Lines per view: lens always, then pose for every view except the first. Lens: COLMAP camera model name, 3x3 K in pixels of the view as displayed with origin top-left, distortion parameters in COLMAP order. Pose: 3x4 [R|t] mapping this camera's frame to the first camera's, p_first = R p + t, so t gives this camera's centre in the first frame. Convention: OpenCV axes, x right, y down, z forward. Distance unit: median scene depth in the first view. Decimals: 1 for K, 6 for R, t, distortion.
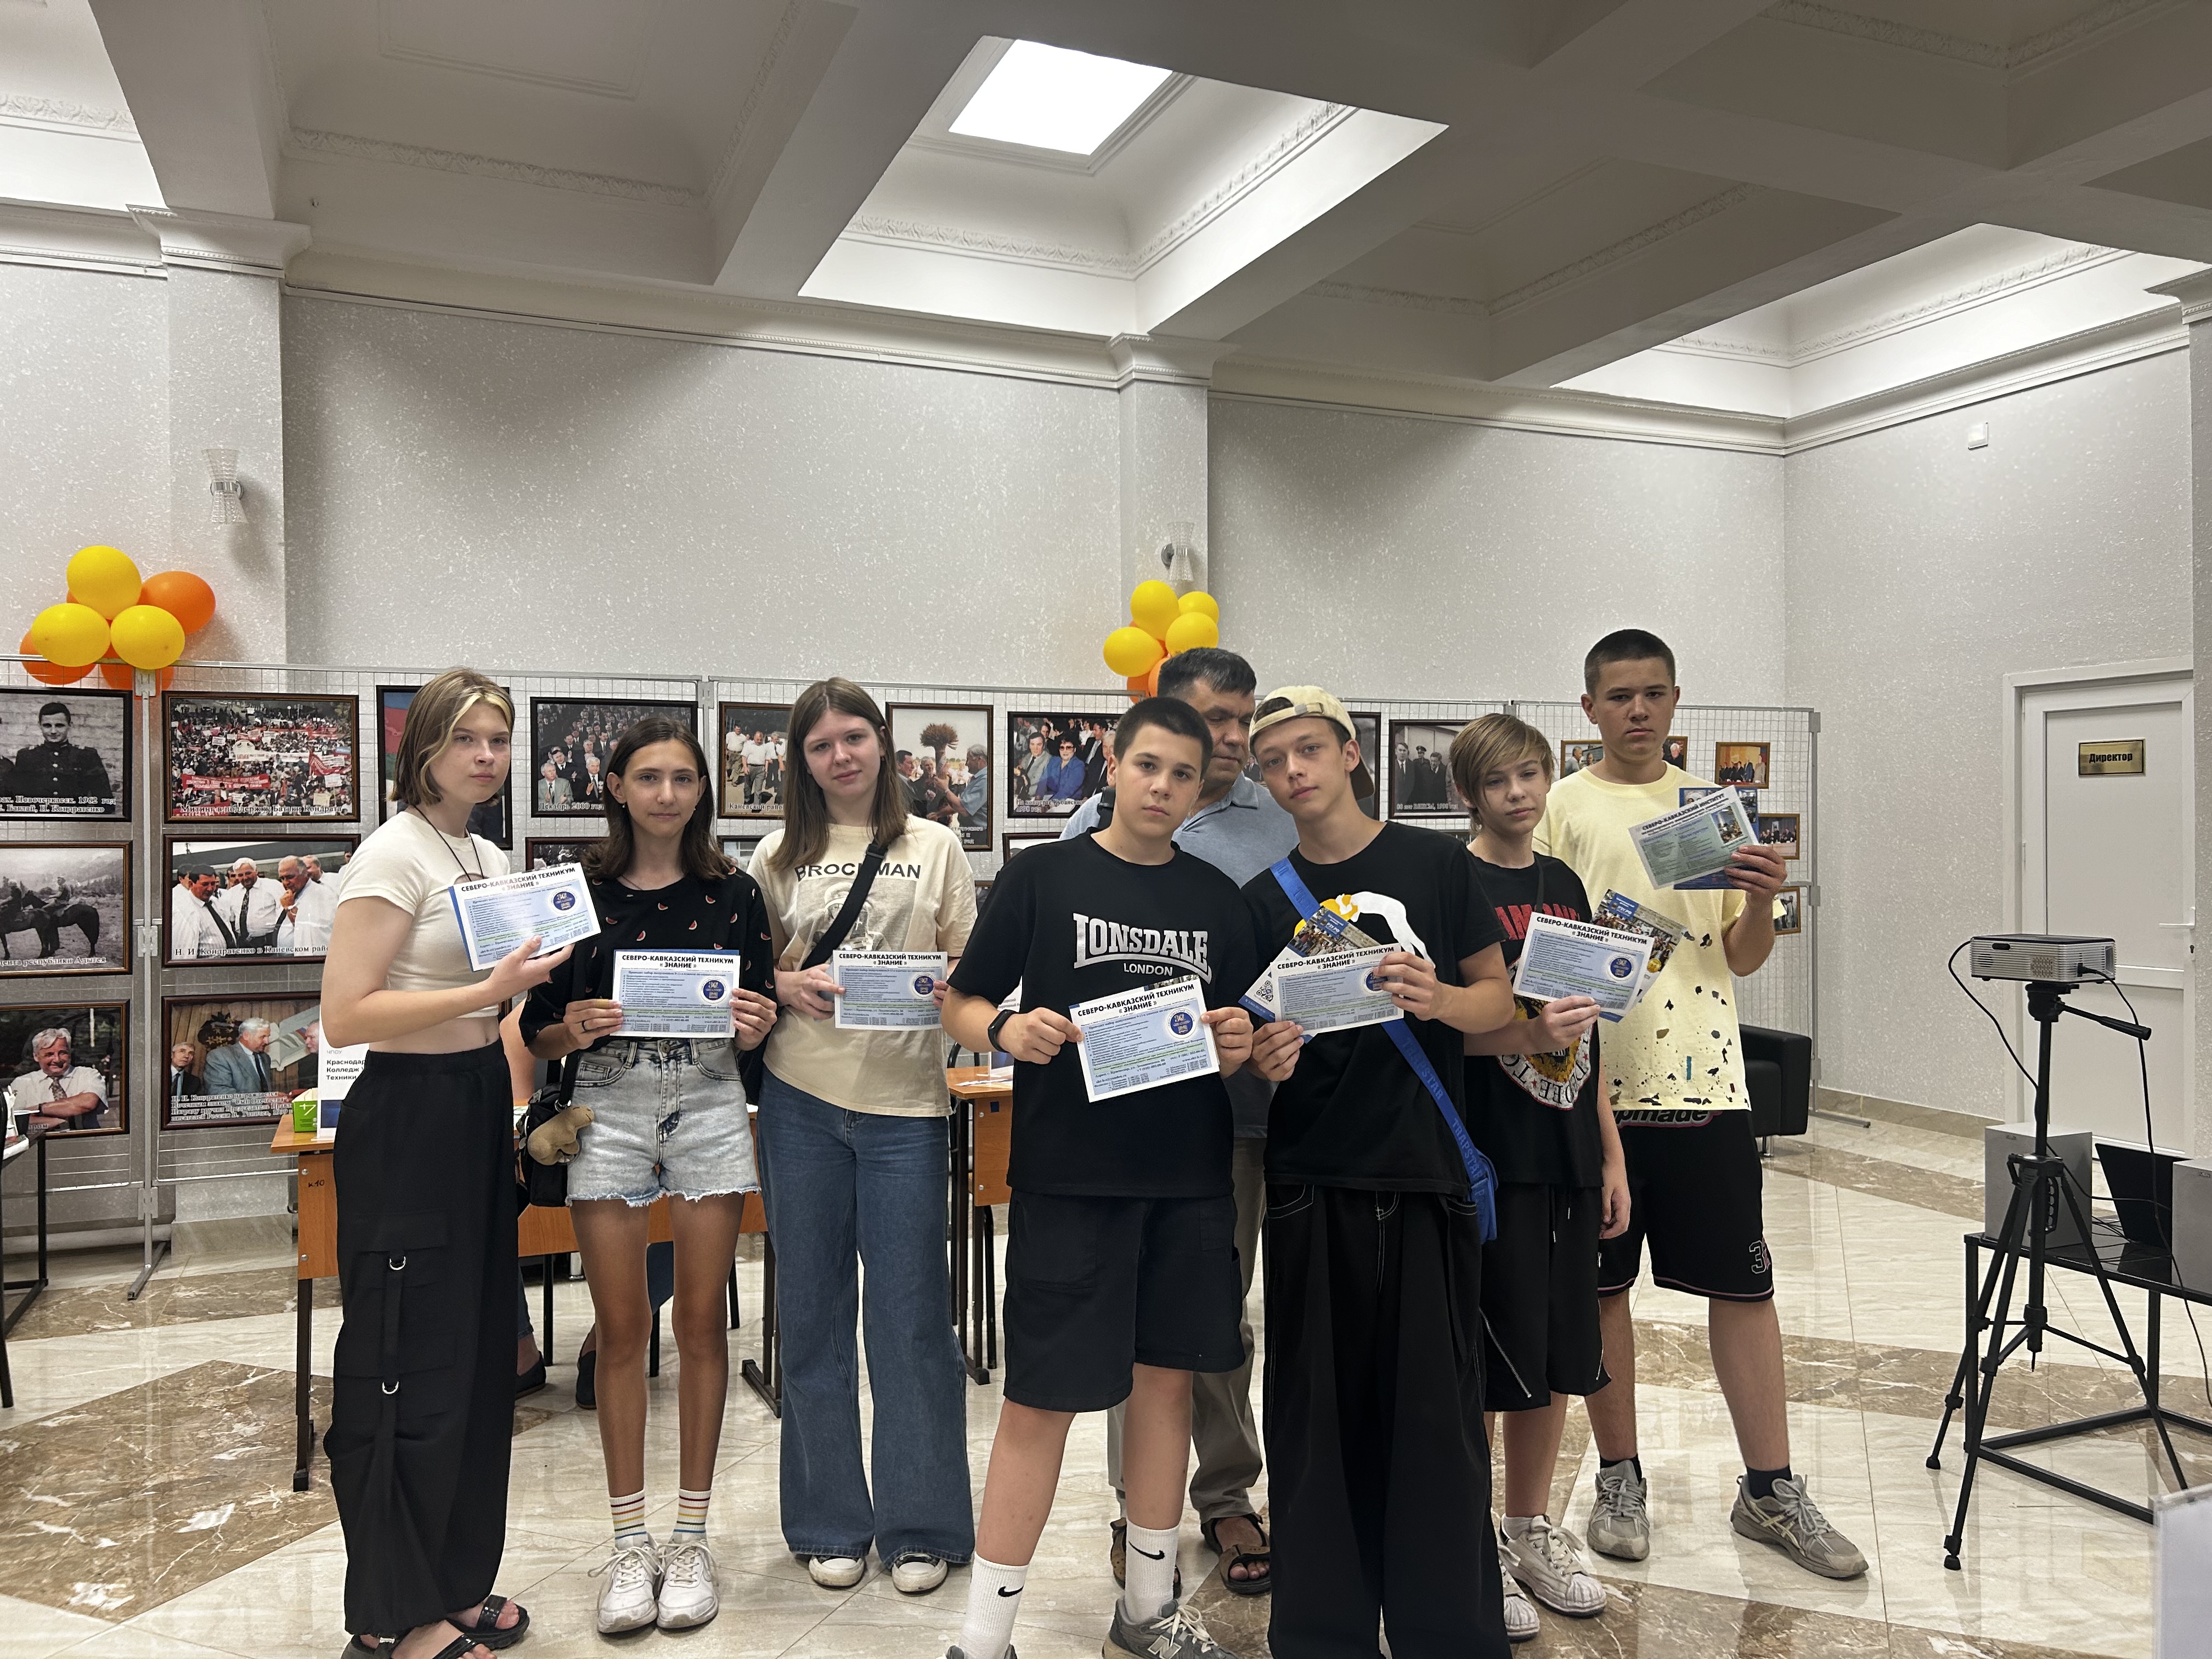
lens RADIAL K [[1658.5, 0, 1109.9], [0, 1658.5, 834.4], [0, 0, 1]] dist [0.040388, -0.035429]
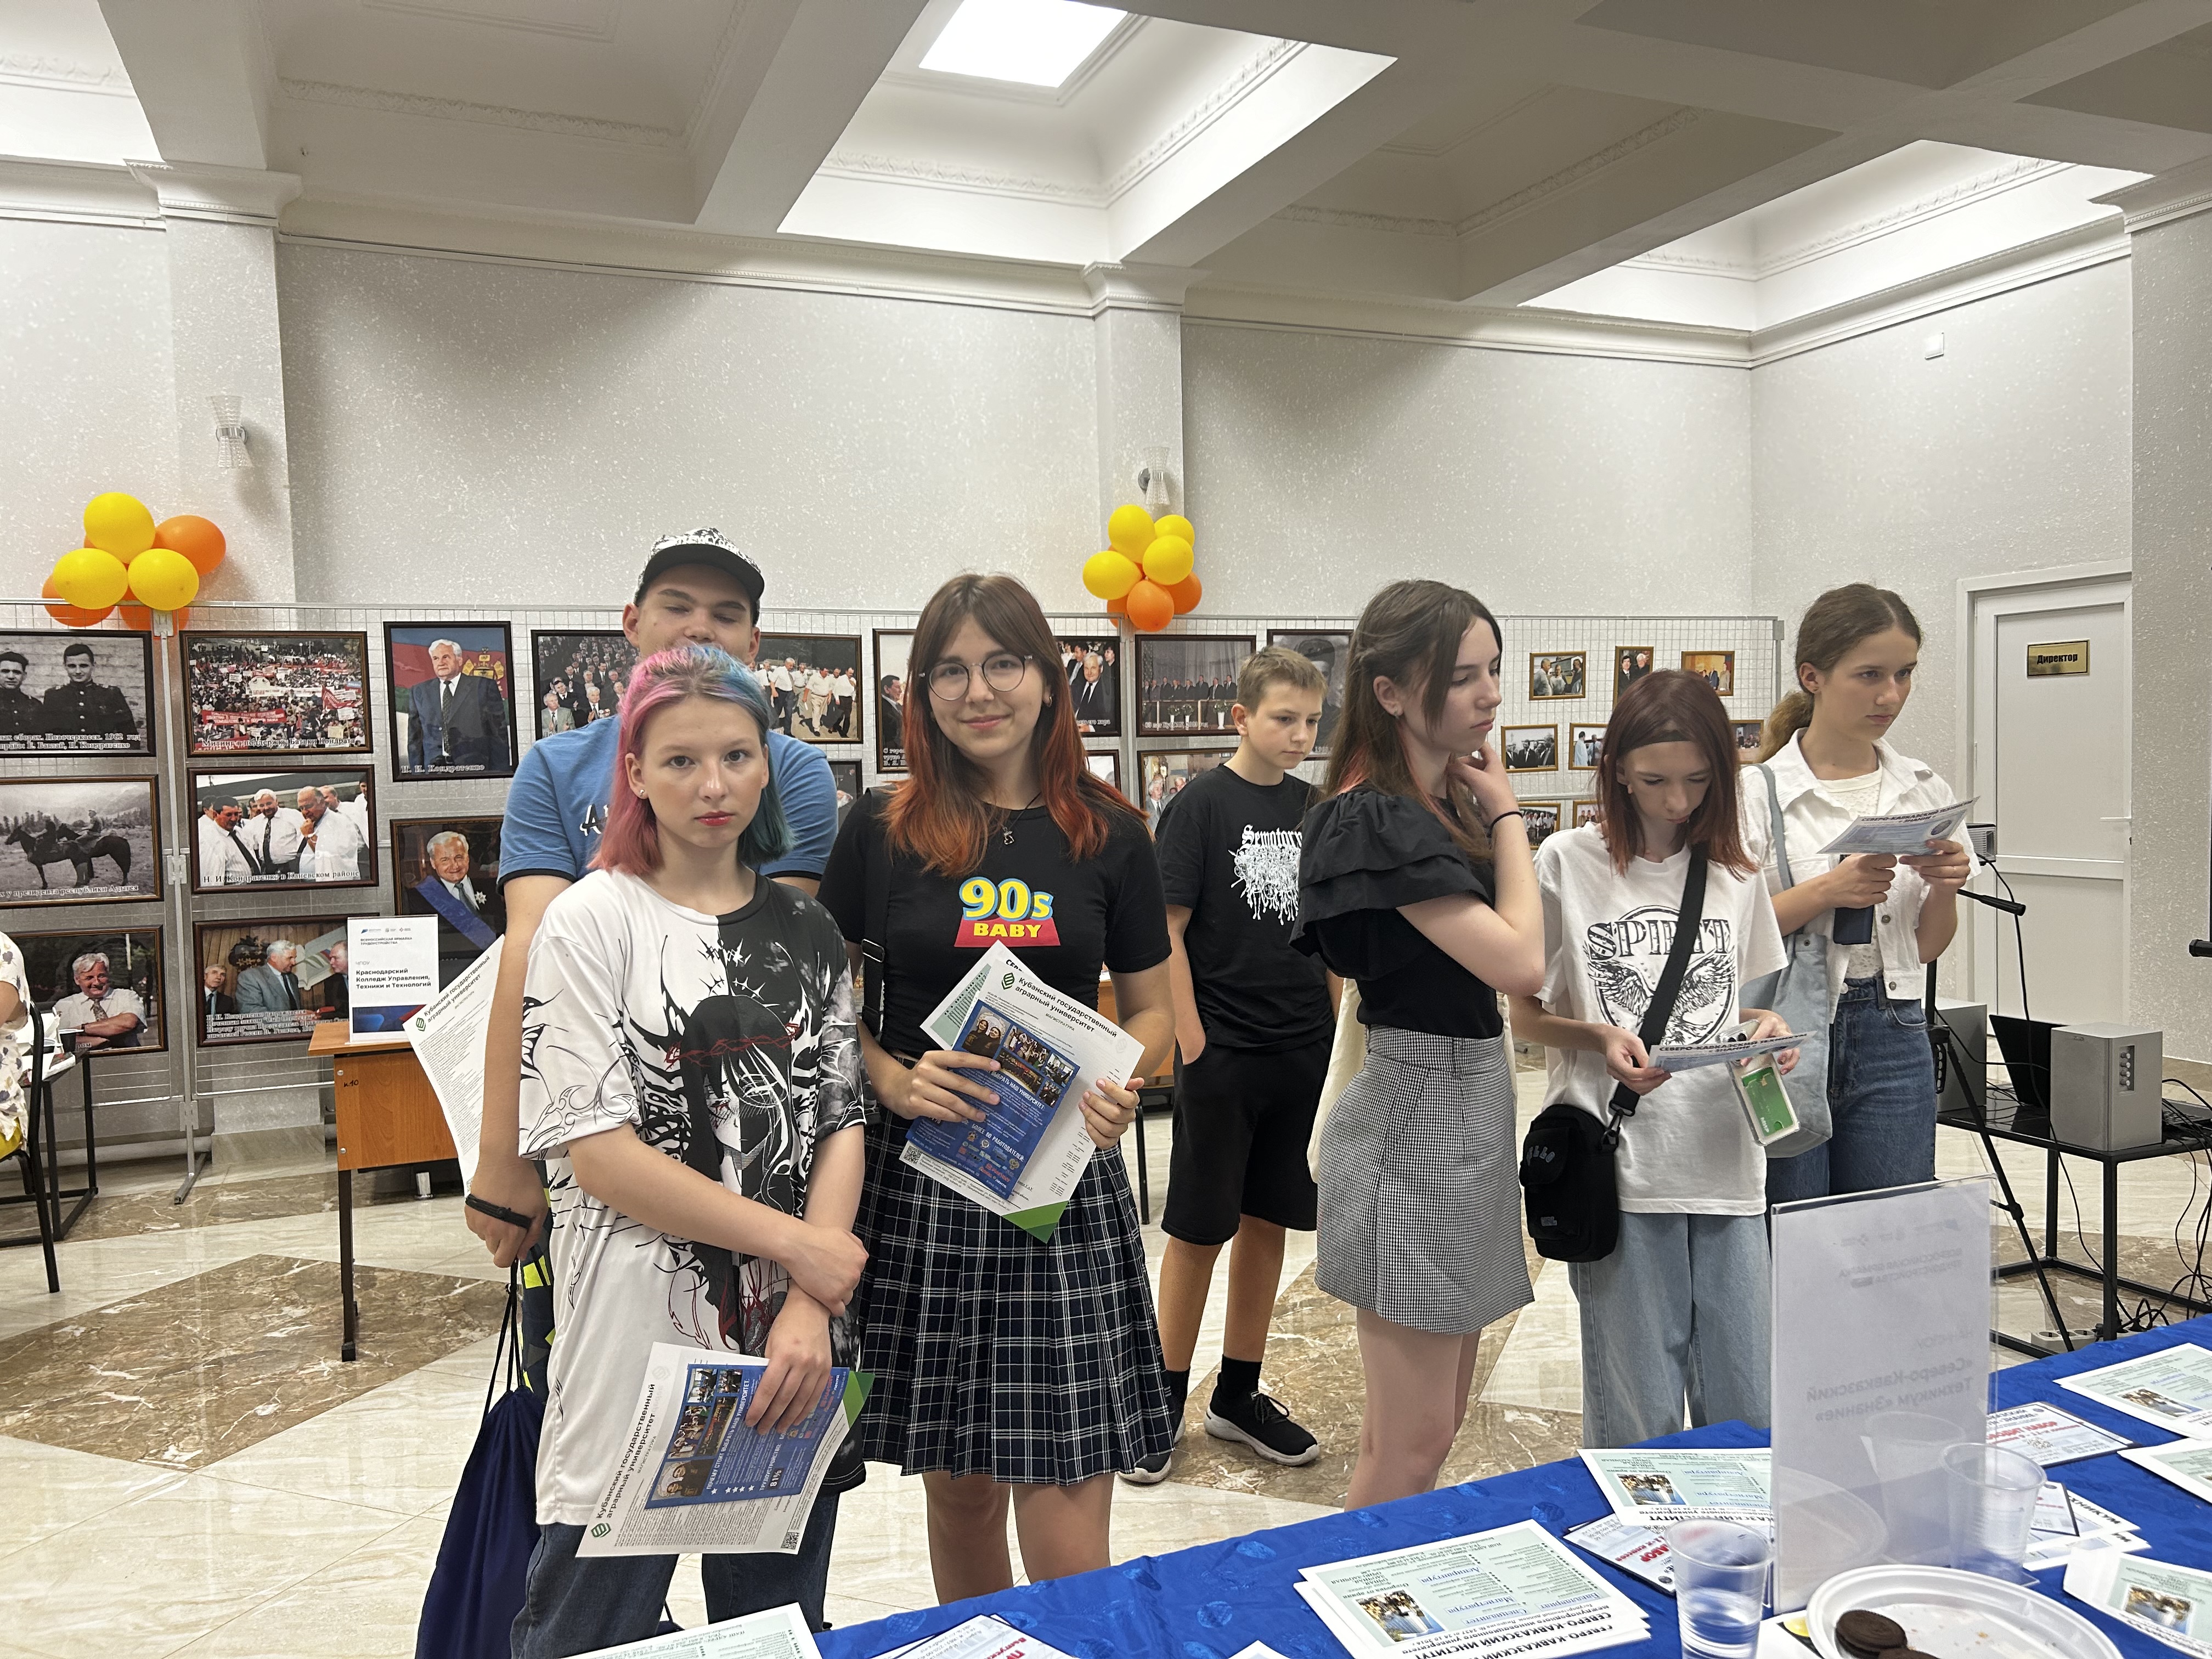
lens RADIAL K [[1658.5, 0, 1113.9], [0, 1658.5, 832.7], [0, 0, 1]] dist [0.040388, -0.035429]
pose [[0.999809, -0.019439, -0.001971, 0.015880], [0.019509, 0.998771, 0.045568, 0.003594], [0.001083, -0.045598, 0.998959, -0.045671]]
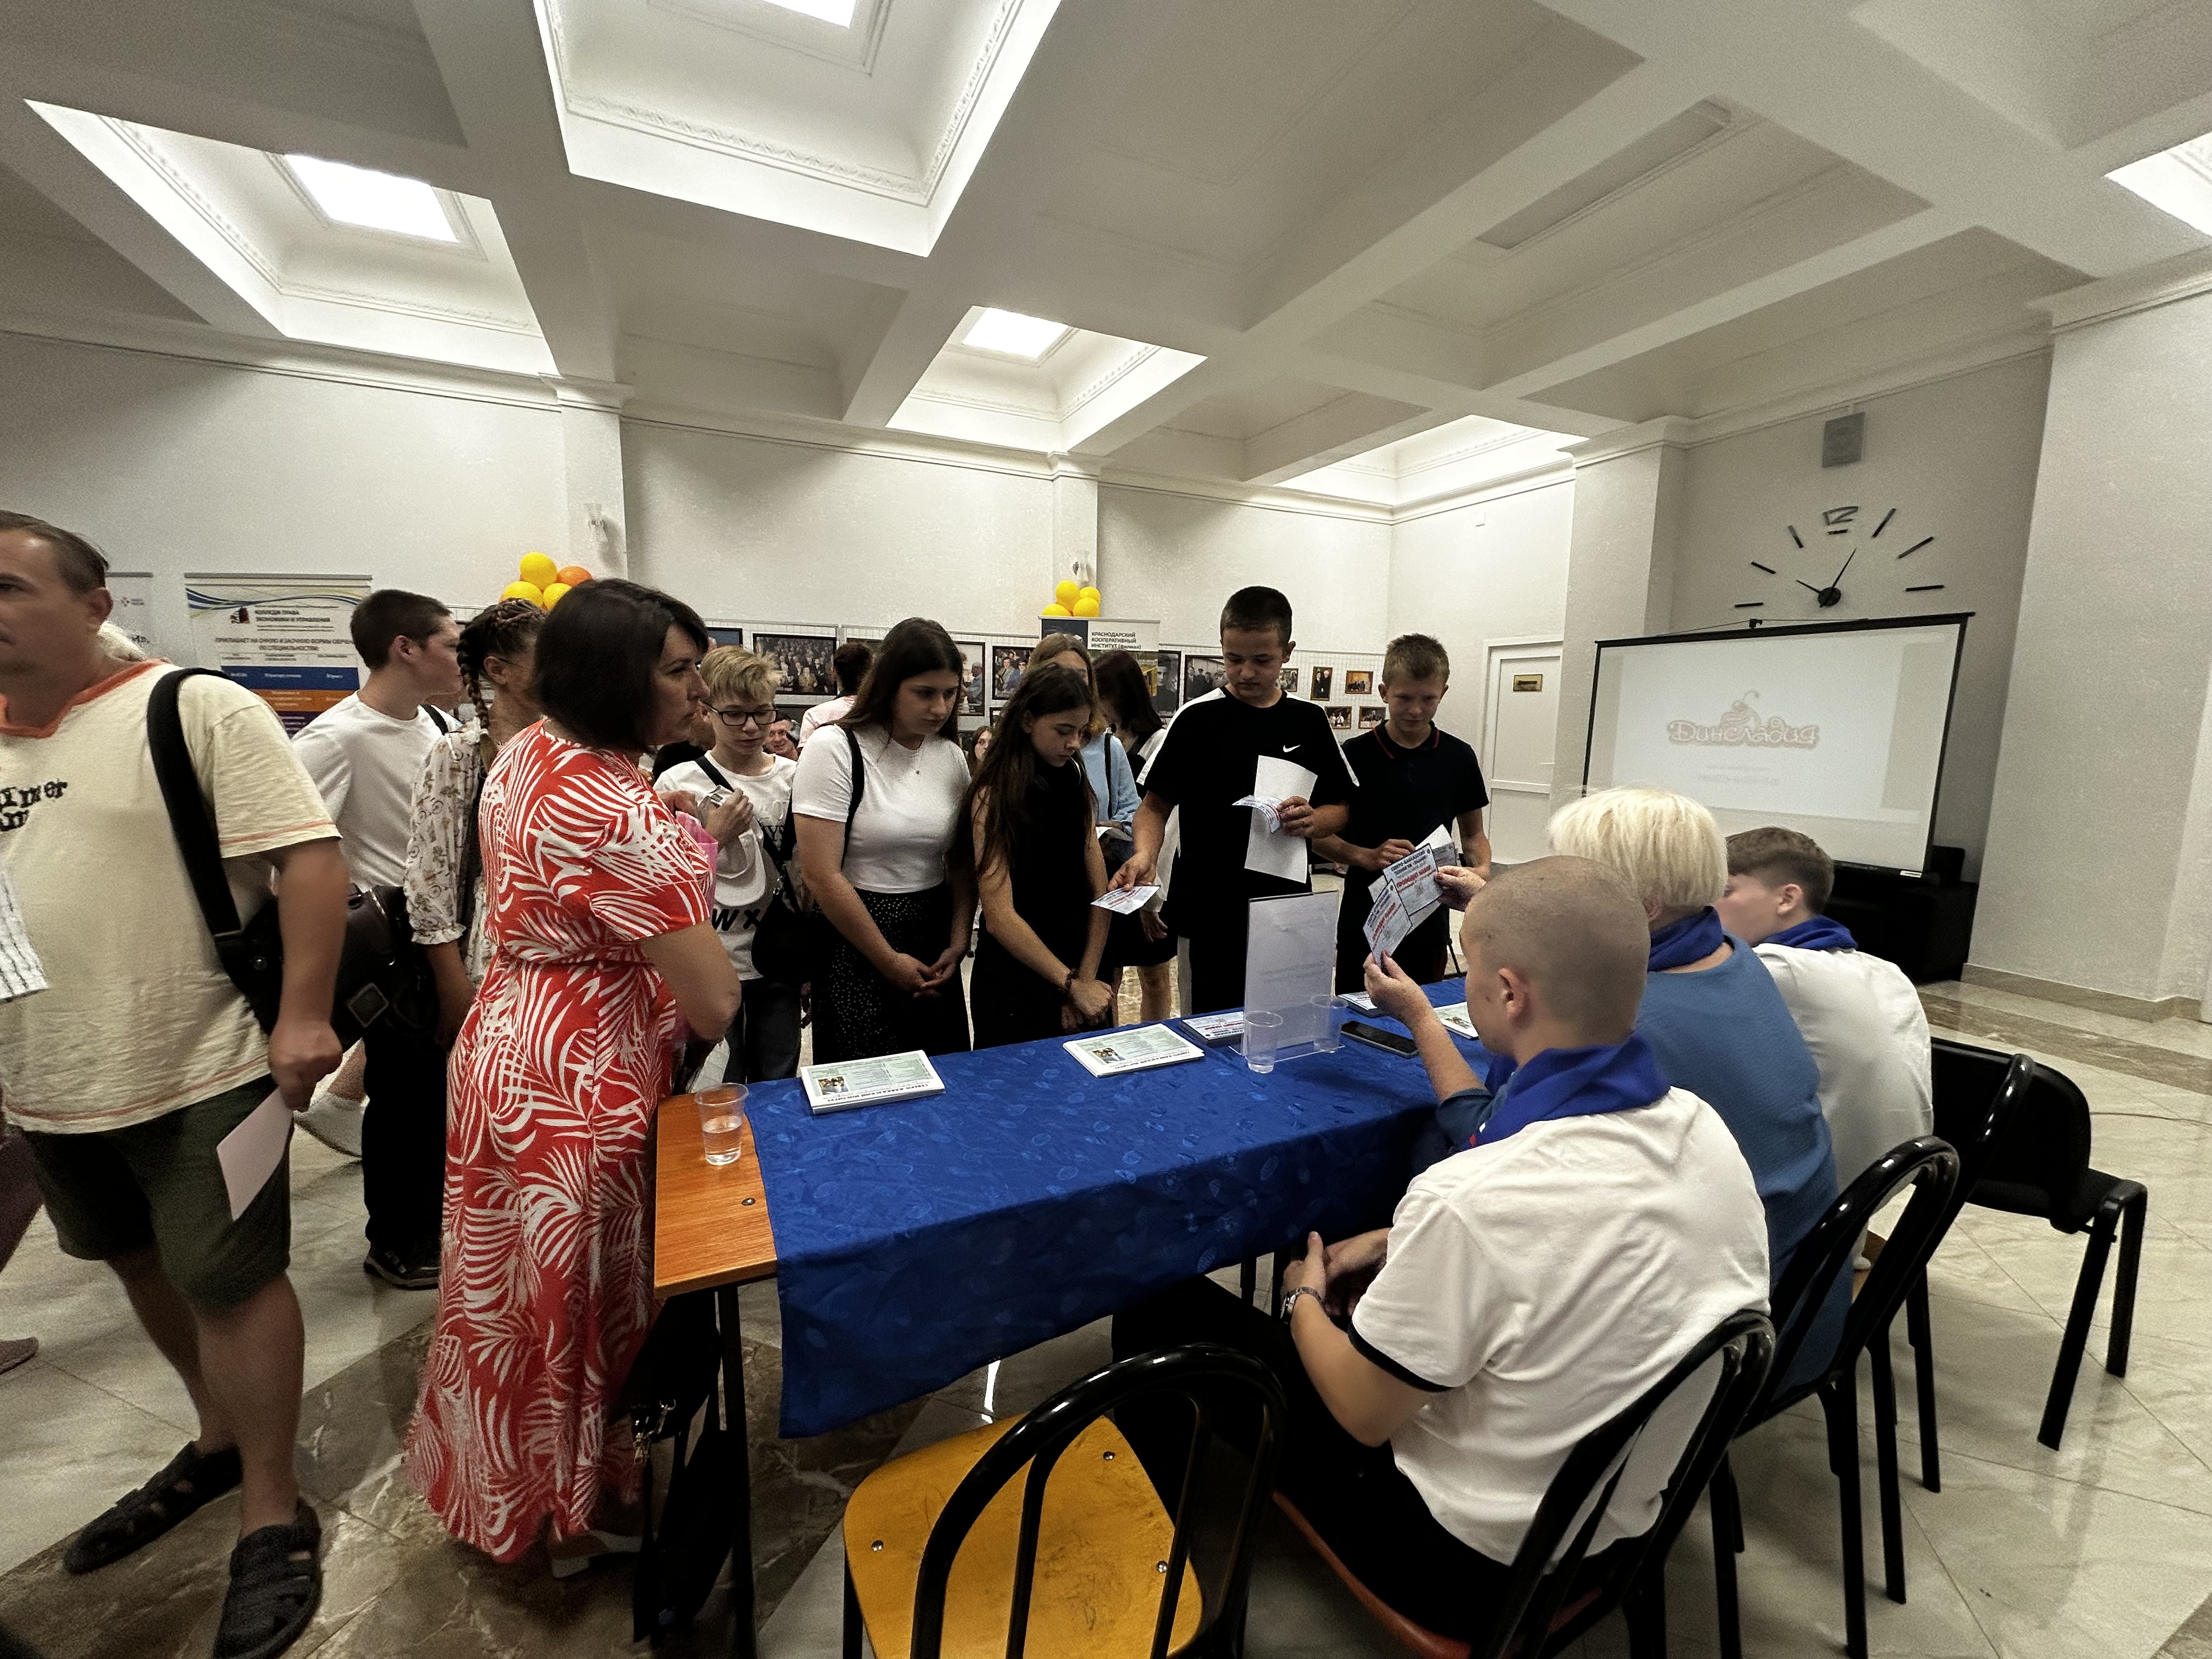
lens RADIAL K [[882.1, 0, 1101.7], [0, 882.1, 827.3], [0, 0, 1]] dist [-0.008532, 0.000174]
pose [[0.999067, 0.016892, 0.039755, 0.033955], [-0.021858, 0.991531, 0.128018, 0.004141], [-0.037255, -0.128768, 0.990975, -0.096299]]
